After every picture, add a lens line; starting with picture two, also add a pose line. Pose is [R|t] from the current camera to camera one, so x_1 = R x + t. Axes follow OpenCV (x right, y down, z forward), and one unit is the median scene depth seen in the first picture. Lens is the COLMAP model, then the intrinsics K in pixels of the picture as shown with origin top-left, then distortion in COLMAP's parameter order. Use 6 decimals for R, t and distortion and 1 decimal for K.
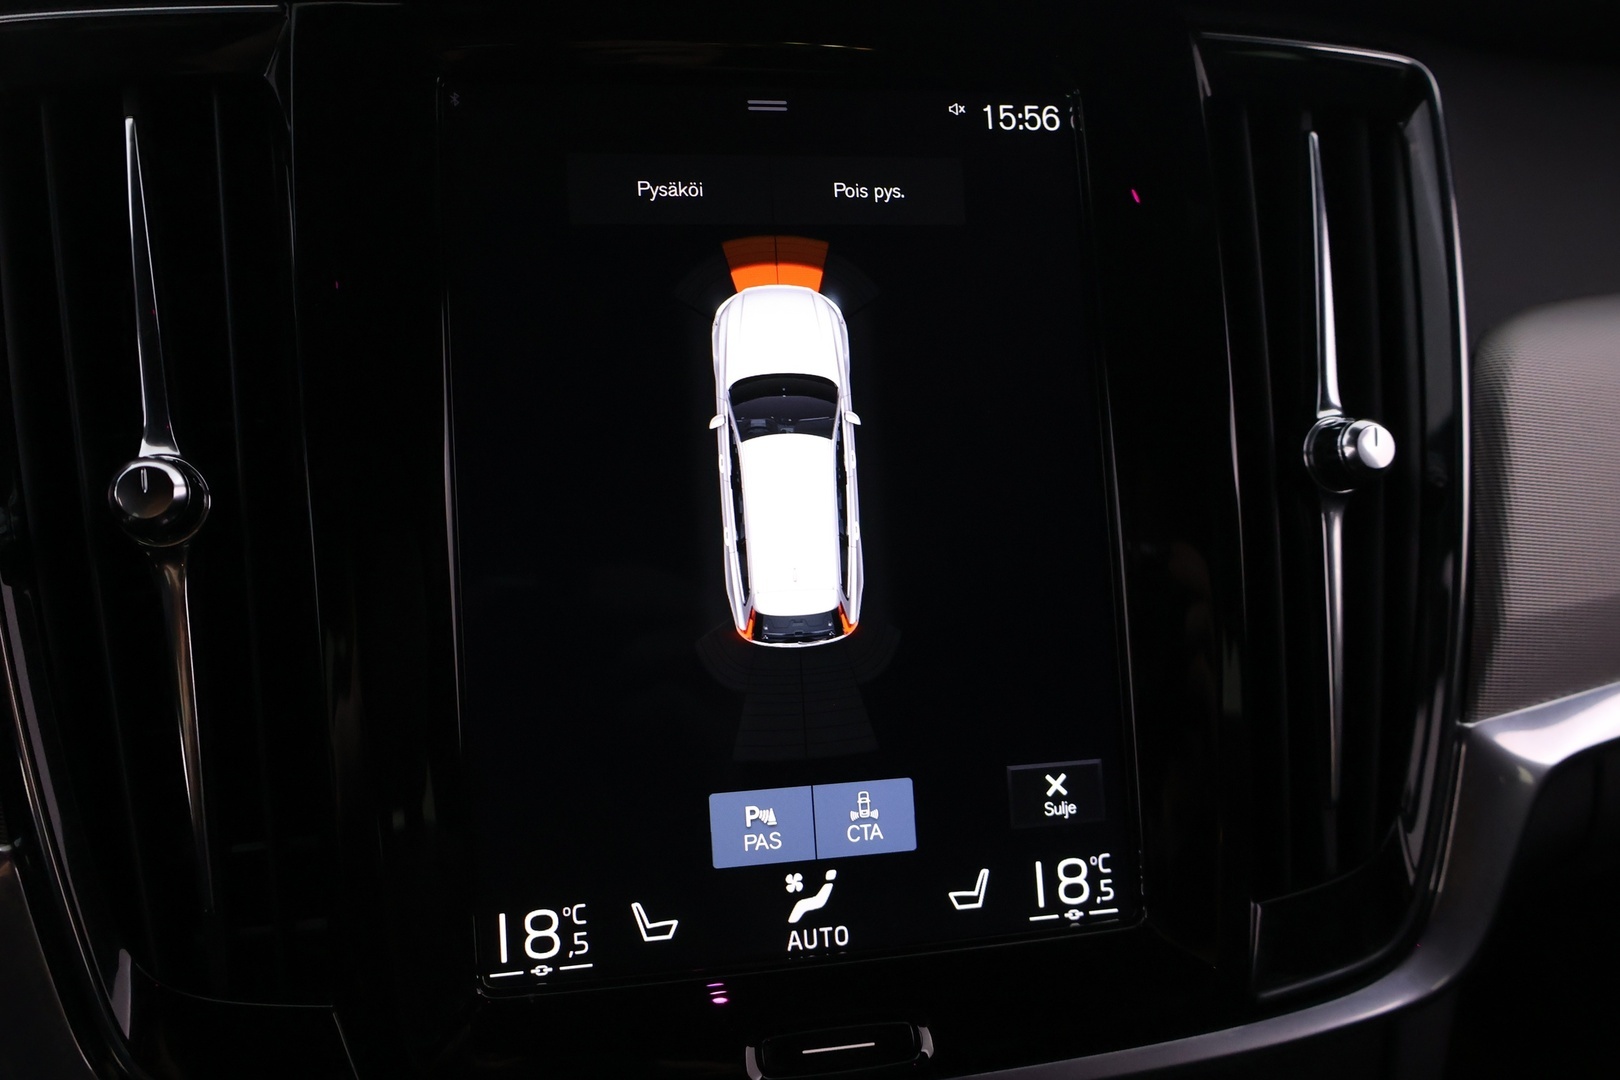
lens RADIAL K [[1298.6, 0, 812.9], [0, 1298.6, 554.4], [0, 0, 1]] dist [-0.005812, 0.002268]
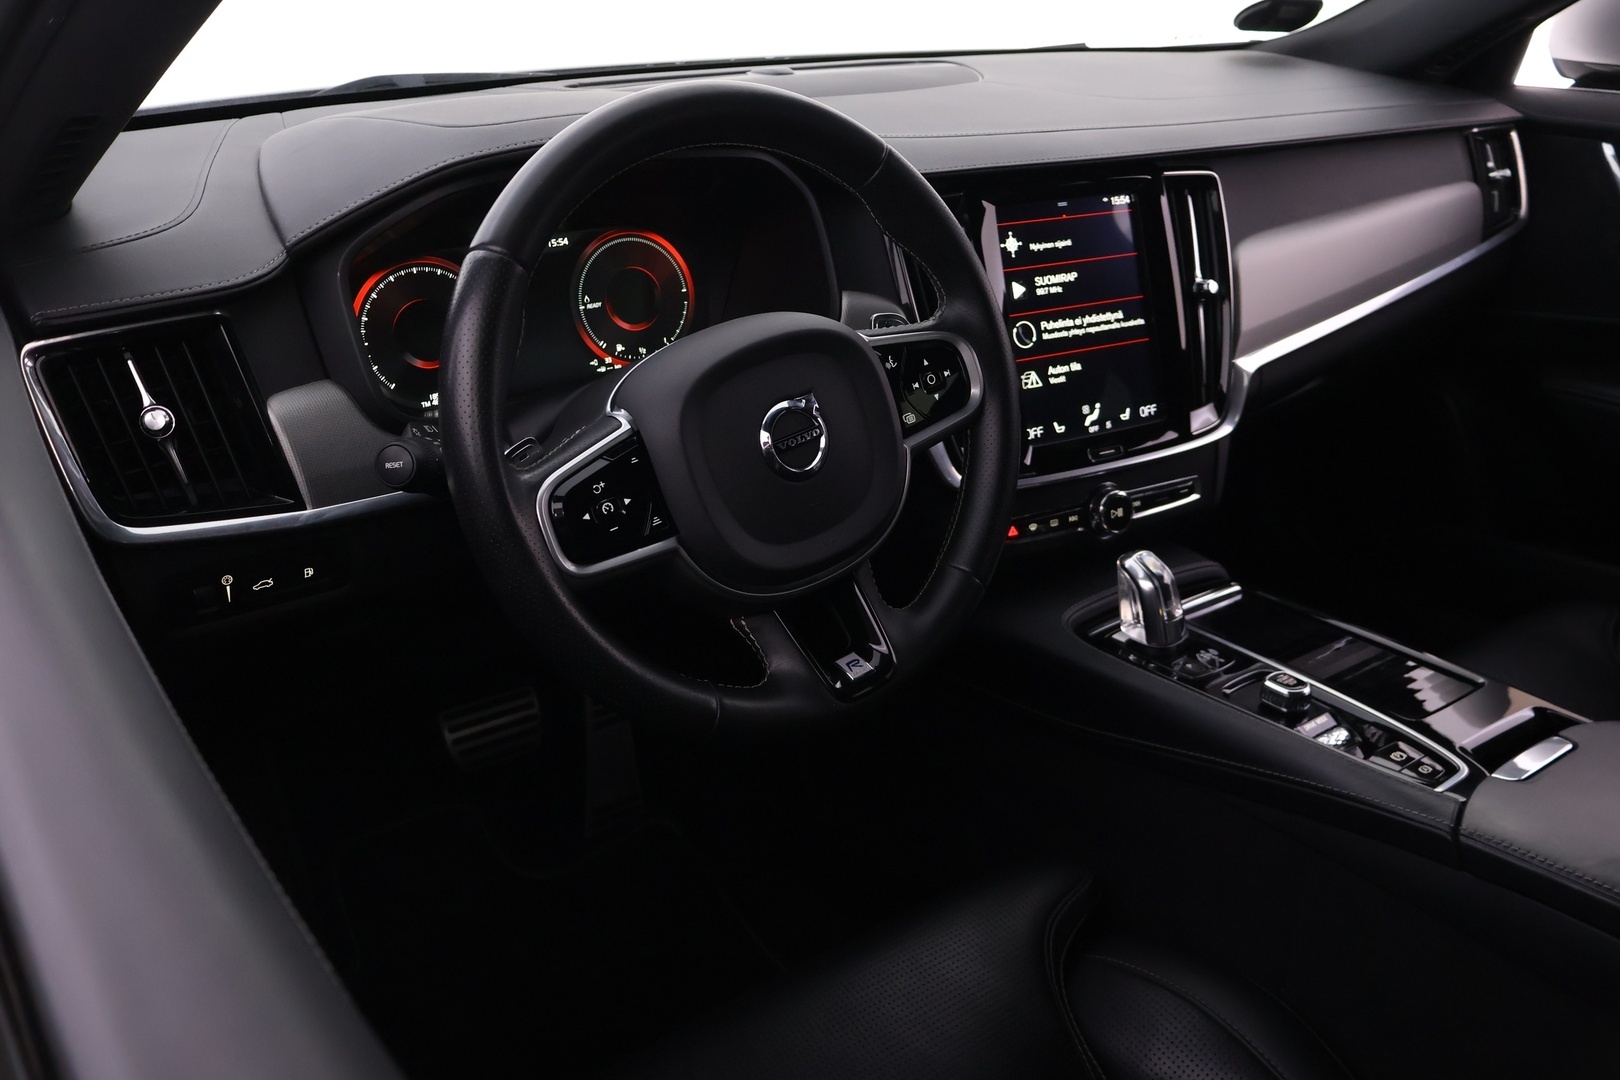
lens RADIAL K [[1314.2, 0, 810.0], [0, 1314.2, 540.0], [0, 0, 1]] dist [-0.002394, -0.001102]
pose [[0.955100, -0.125894, 0.268205, -1.752091], [0.083499, 0.982915, 0.164028, -0.083371], [-0.284273, -0.134269, 0.949295, -2.326083]]
